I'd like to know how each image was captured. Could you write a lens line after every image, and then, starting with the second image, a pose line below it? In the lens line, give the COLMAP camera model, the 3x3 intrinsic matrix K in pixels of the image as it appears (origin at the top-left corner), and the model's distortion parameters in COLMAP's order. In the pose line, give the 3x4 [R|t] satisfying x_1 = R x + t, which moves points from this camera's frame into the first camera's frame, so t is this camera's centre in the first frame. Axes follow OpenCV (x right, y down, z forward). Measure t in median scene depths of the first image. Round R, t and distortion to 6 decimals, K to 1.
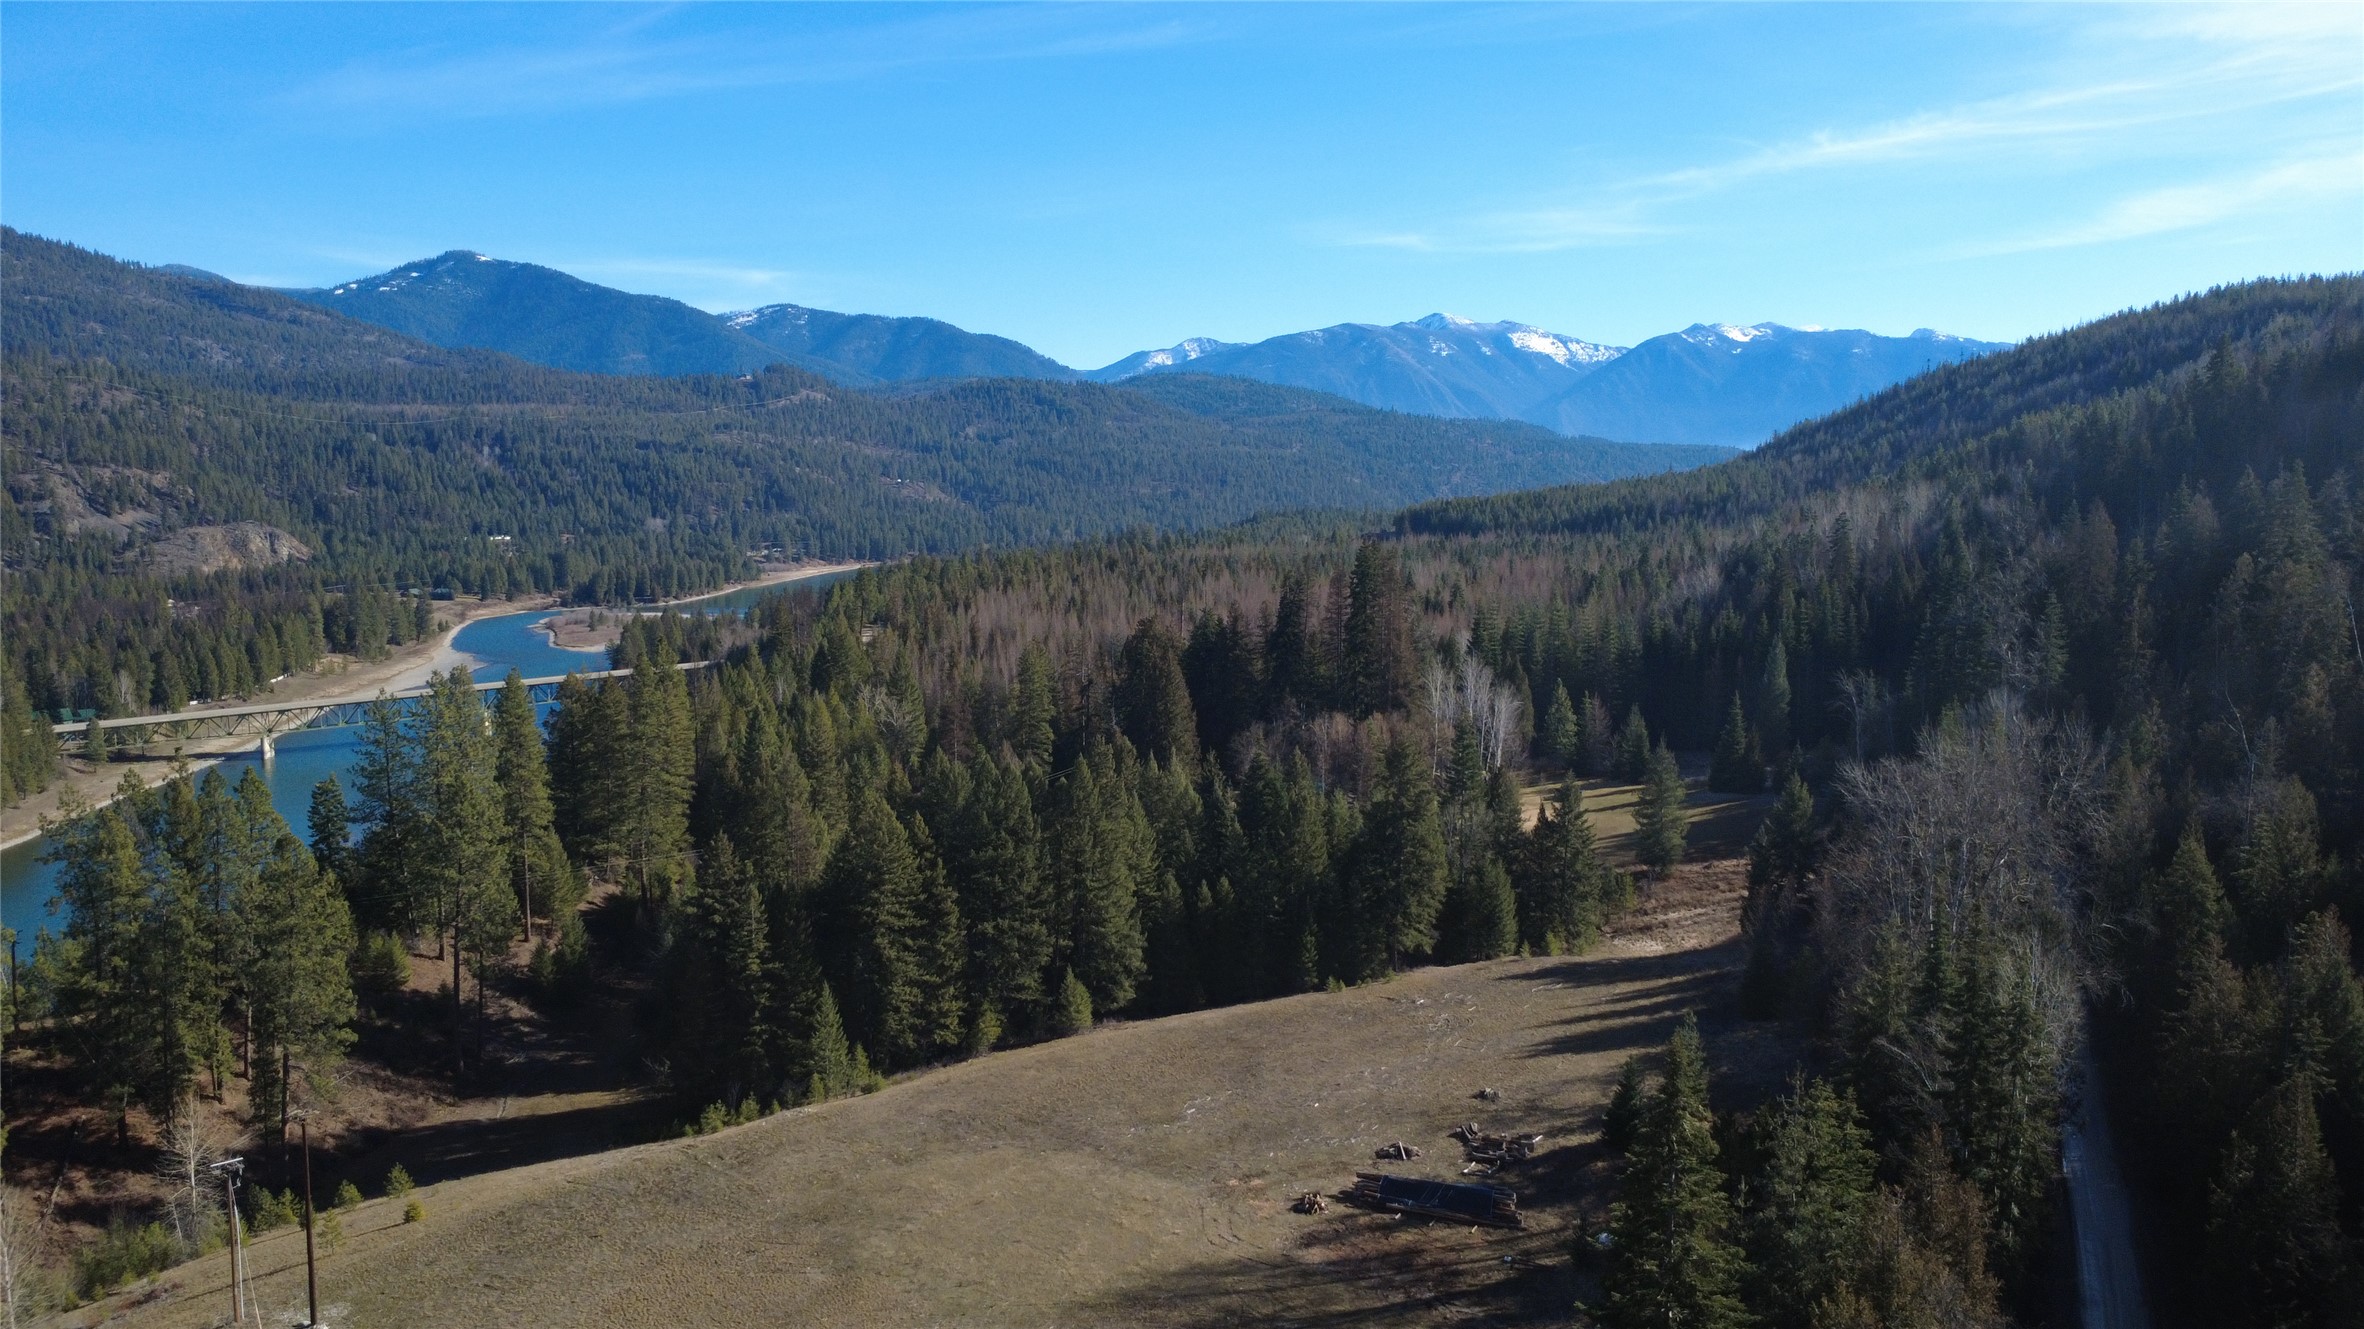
lens RADIAL K [[1722.4, 0, 1182.0], [0, 1722.4, 664.5], [0, 0, 1]] dist [0.001905, -0.005386]
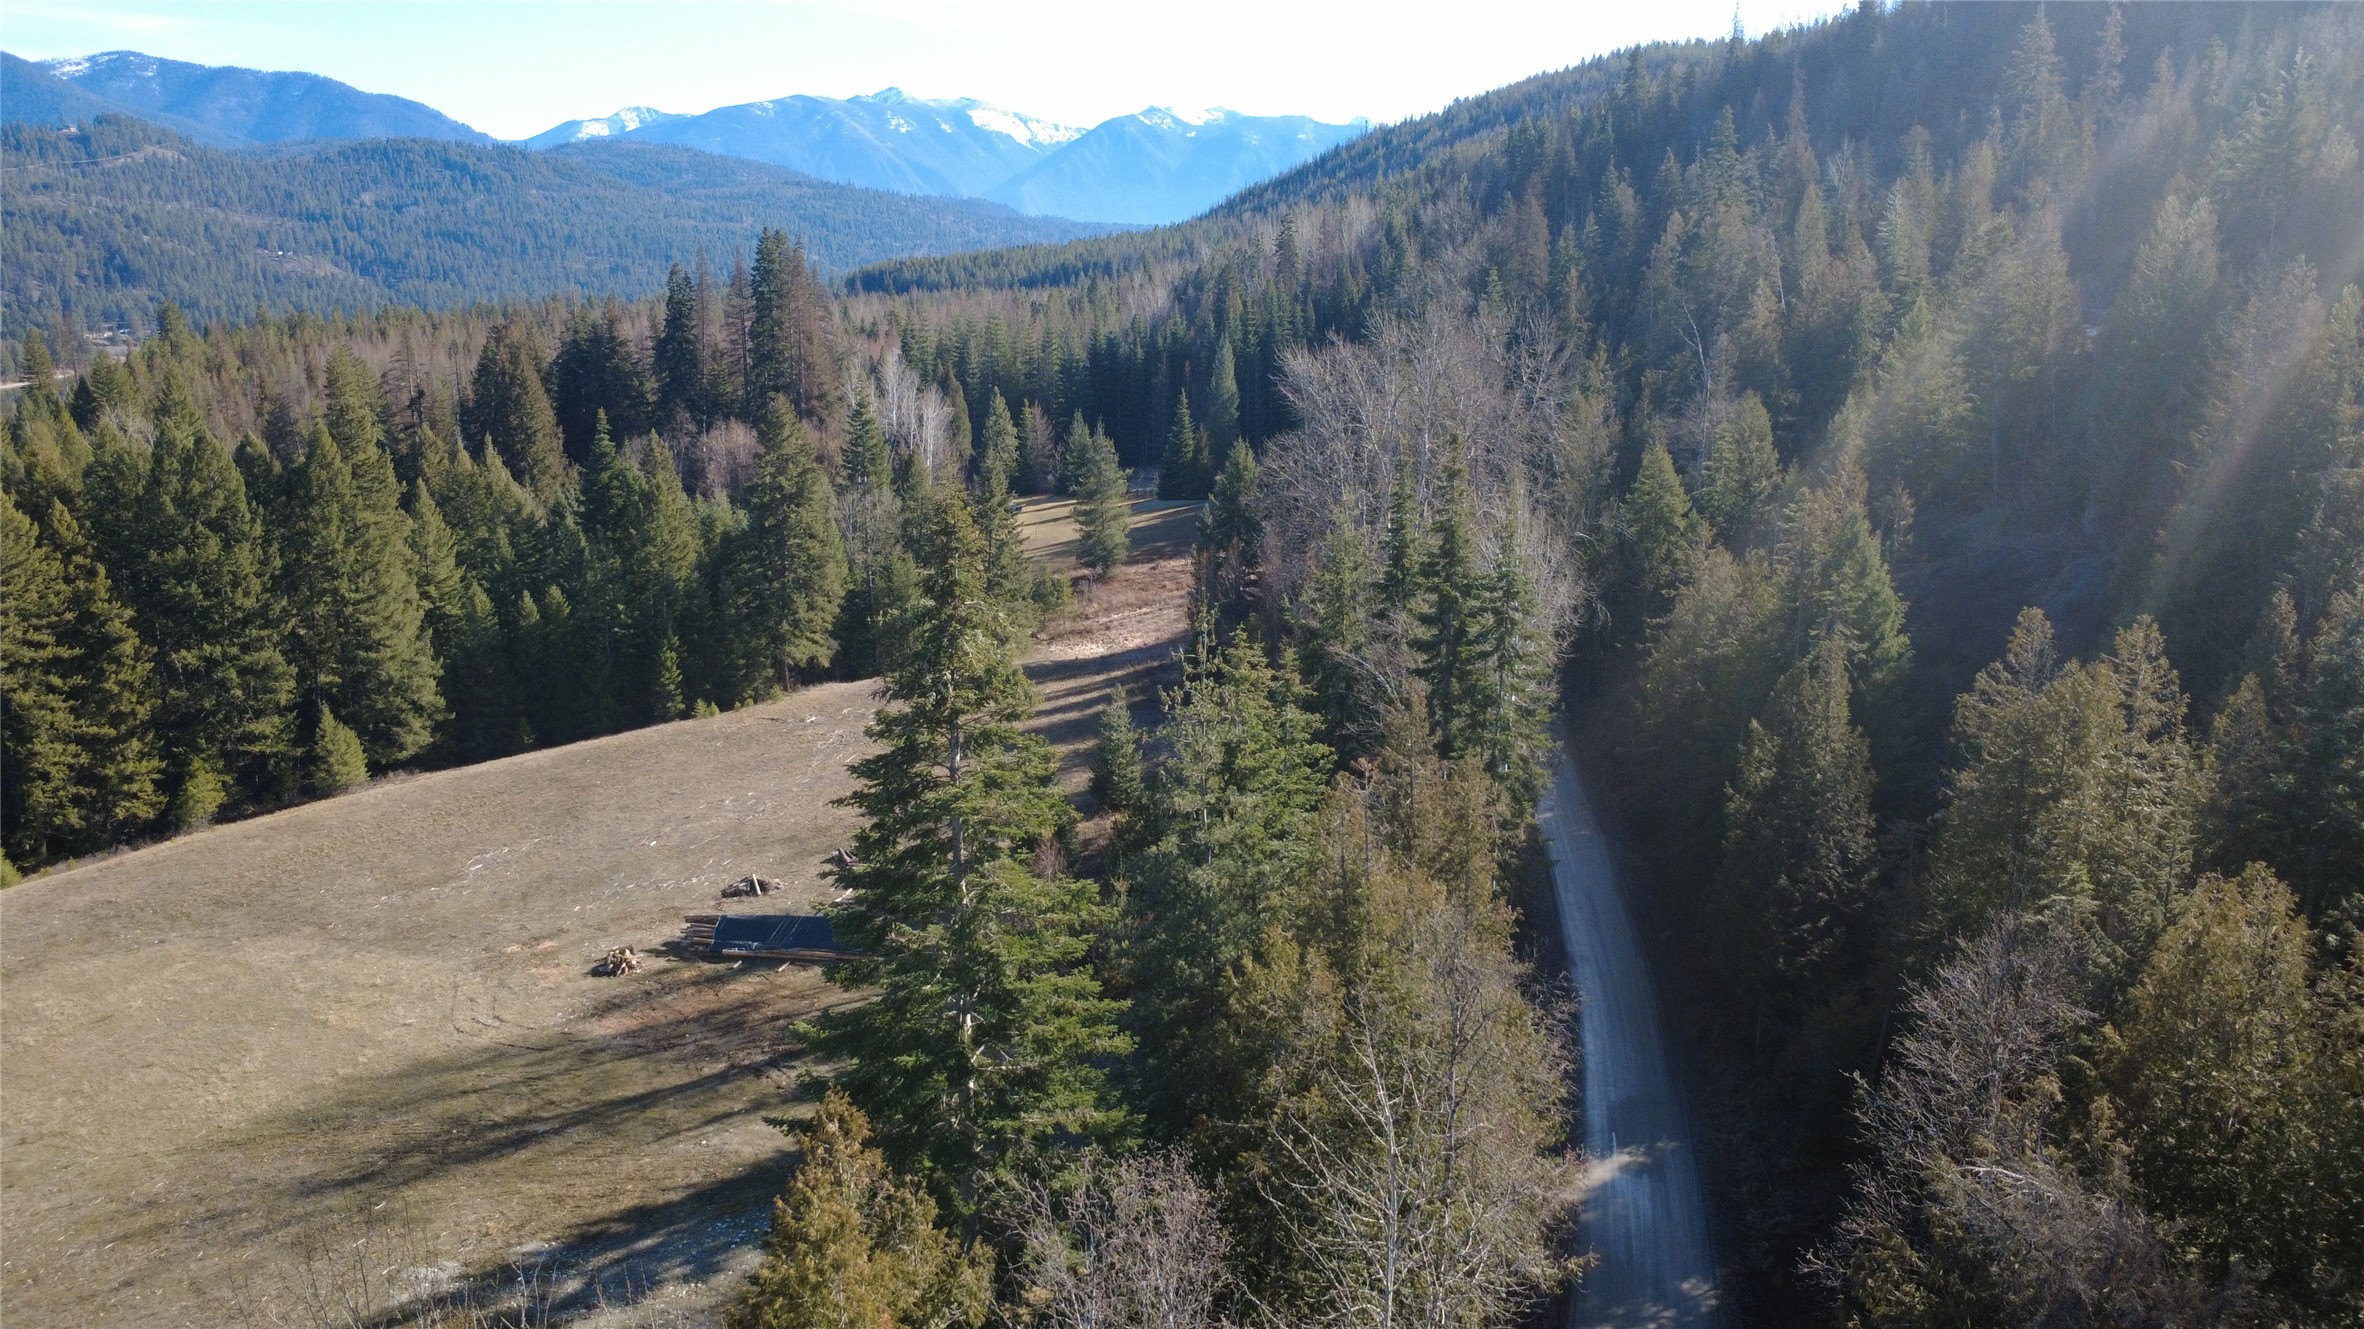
lens RADIAL K [[1722.4, 0, 1182.0], [0, 1722.4, 664.5], [0, 0, 1]] dist [0.001905, -0.005386]
pose [[0.954662, -0.067008, 0.290052, 0.043670], [0.031558, 0.991627, 0.125217, 0.044925], [-0.296014, -0.110386, 0.948784, 0.107937]]
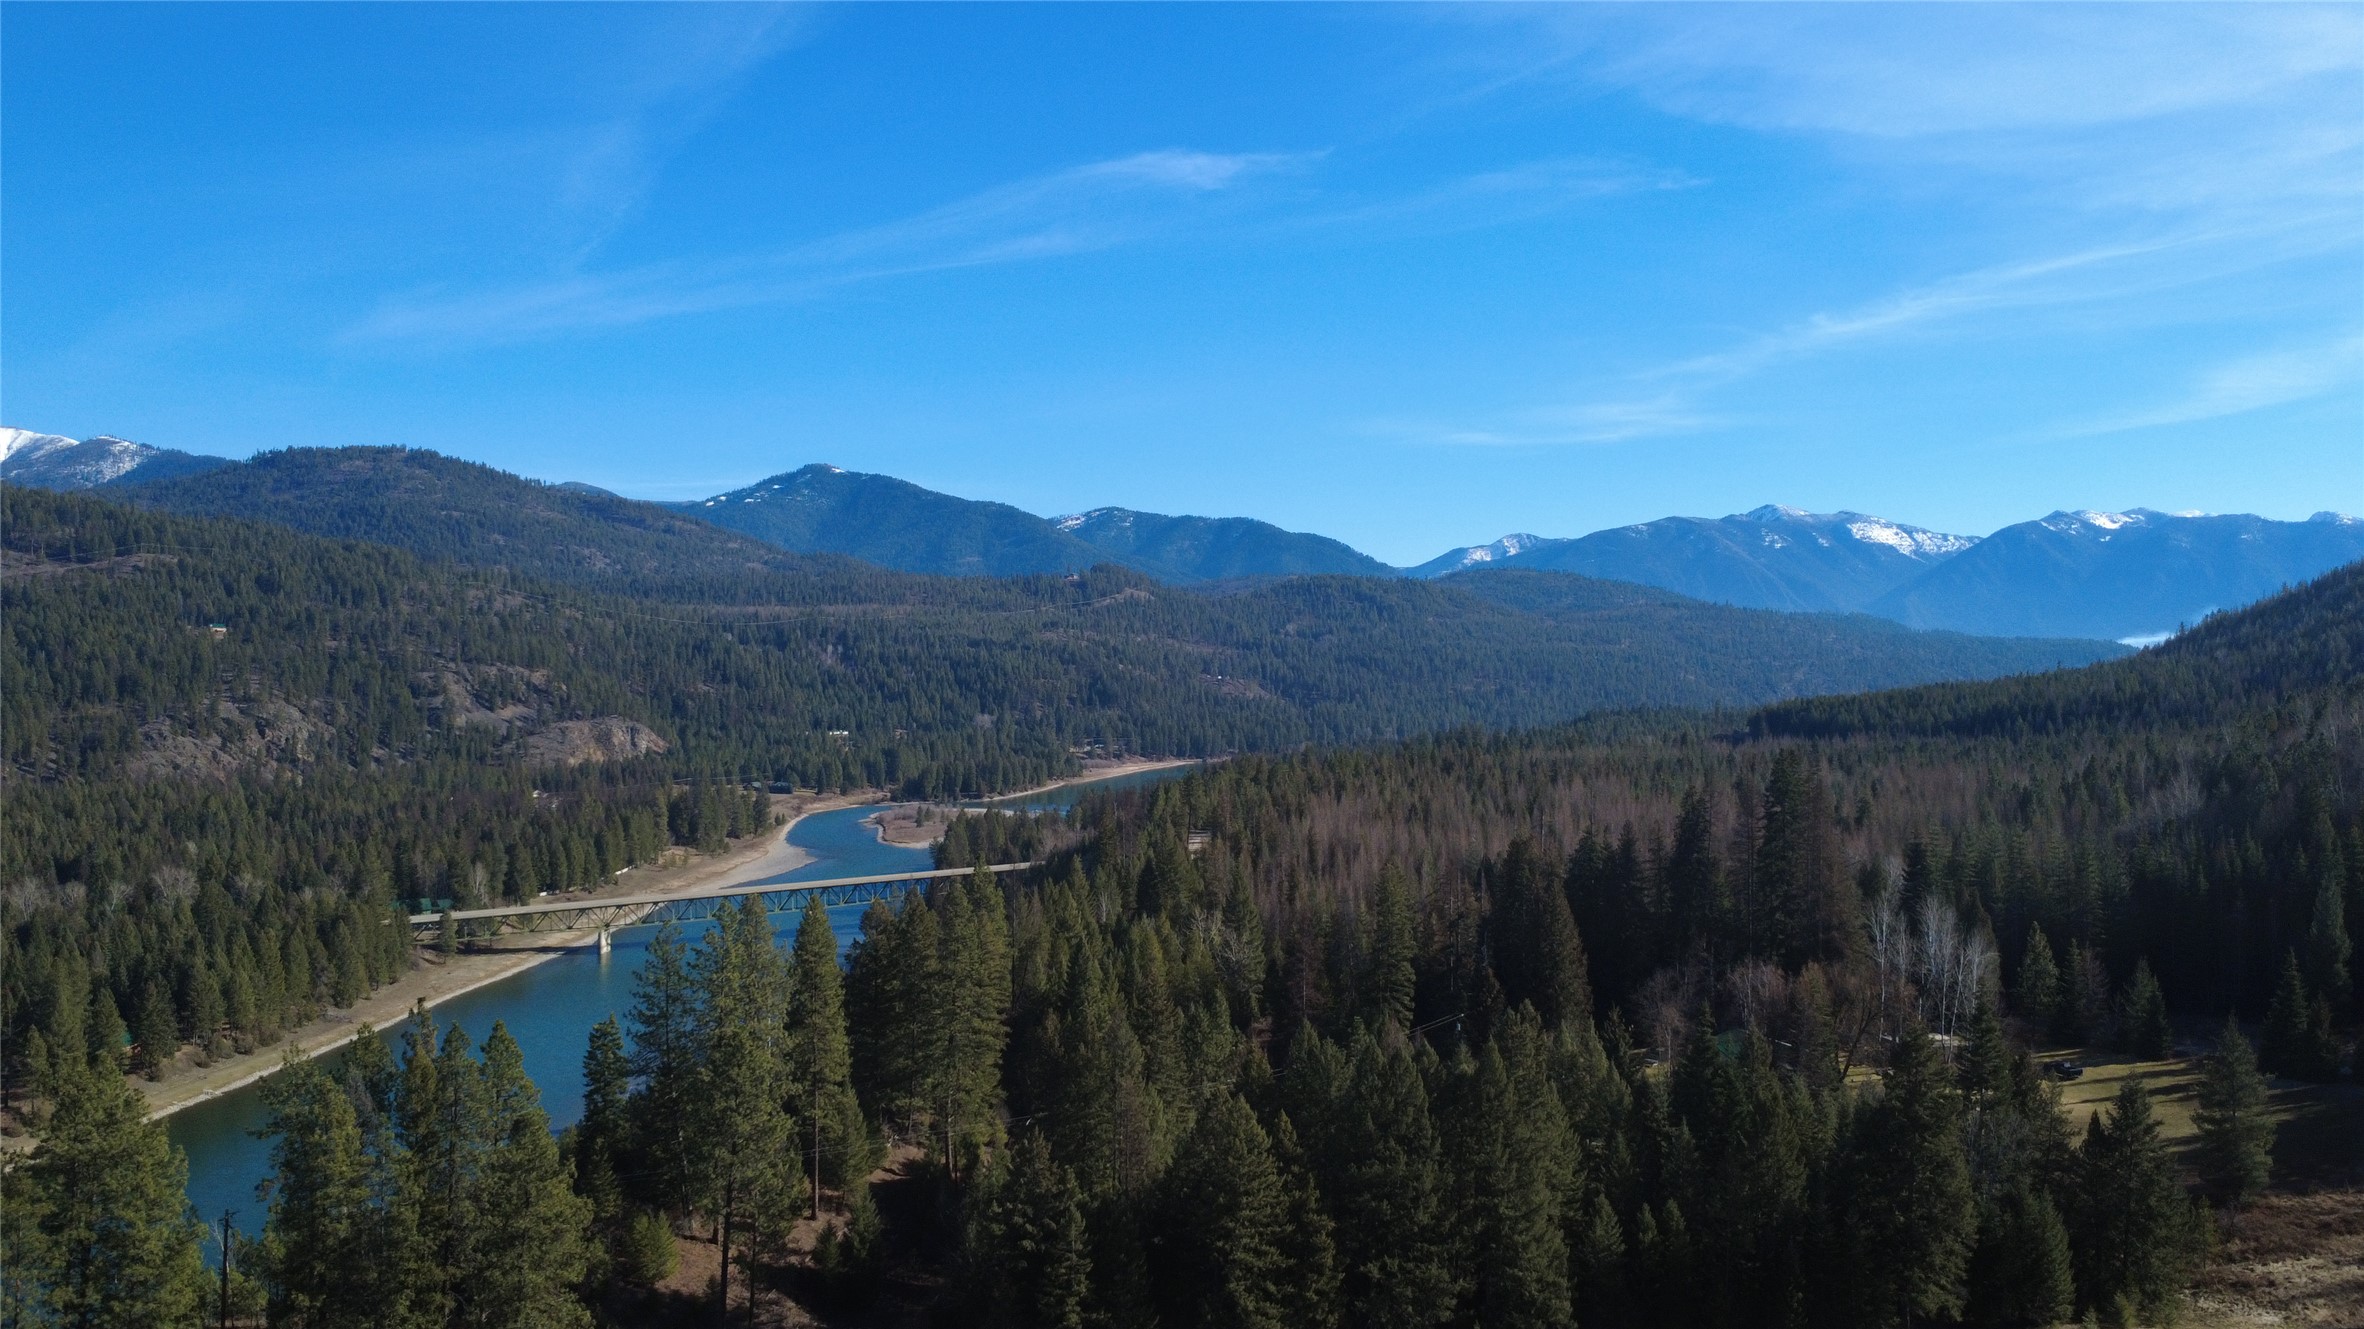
lens RADIAL K [[1728.2, 0, 1182.0], [0, 1728.2, 664.5], [0, 0, 1]] dist [-0.003980, 0.004884]
pose [[0.983453, -0.001534, -0.181156, -0.032568], [-0.019003, 0.993574, -0.111577, -0.015084], [0.180163, 0.113173, 0.977104, 0.119411]]
